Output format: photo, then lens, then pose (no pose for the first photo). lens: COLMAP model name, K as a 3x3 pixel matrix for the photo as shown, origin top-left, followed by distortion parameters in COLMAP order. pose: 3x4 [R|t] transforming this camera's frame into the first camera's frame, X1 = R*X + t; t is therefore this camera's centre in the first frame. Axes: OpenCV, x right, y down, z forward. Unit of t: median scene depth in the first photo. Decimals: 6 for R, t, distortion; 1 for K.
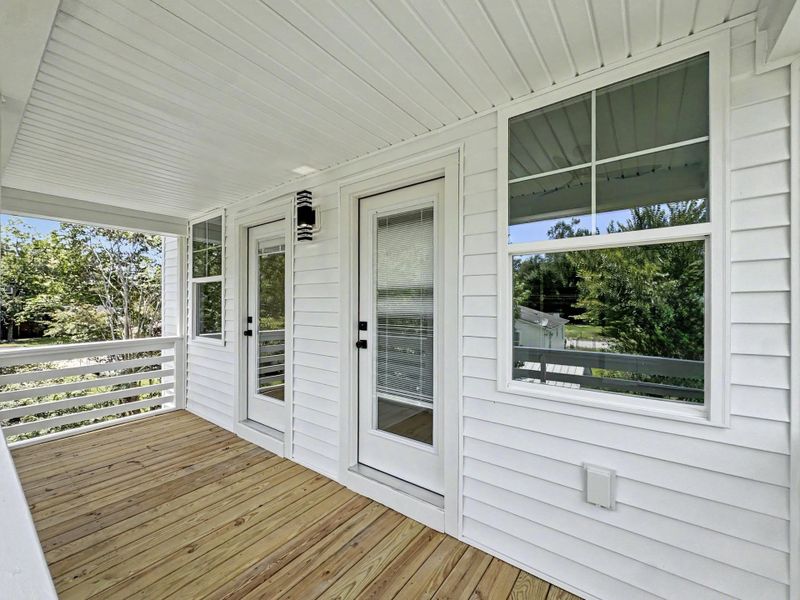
lens RADIAL K [[333.9, 0, 400.0], [0, 333.9, 300.0], [0, 0, 1]] dist [-0.001413, 0.000320]
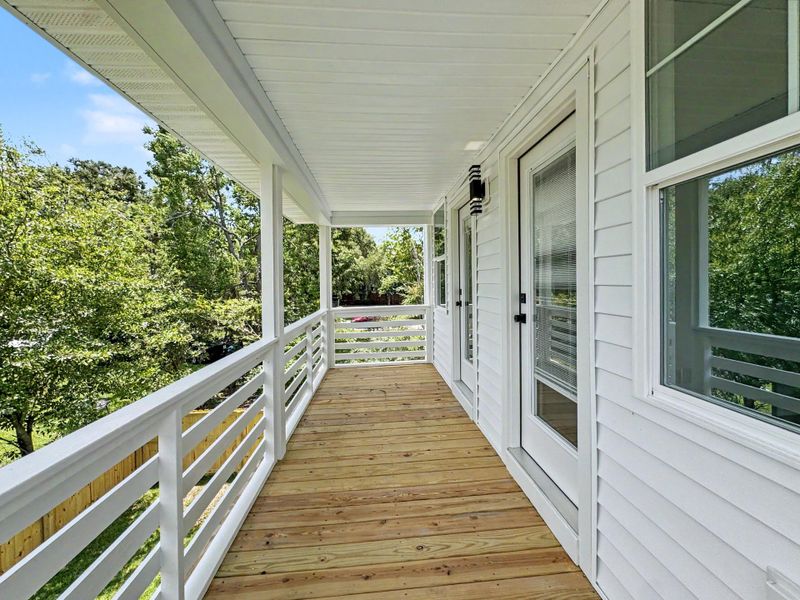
lens RADIAL K [[332.9, 0, 399.9], [0, 332.9, 282.4], [0, 0, 1]] dist [0.002701, 0.000278]
pose [[0.664532, -0.008730, -0.747209, 0.342348], [0.020646, 0.999765, 0.006681, 0.021663], [0.746974, -0.019867, 0.664556, 0.147581]]
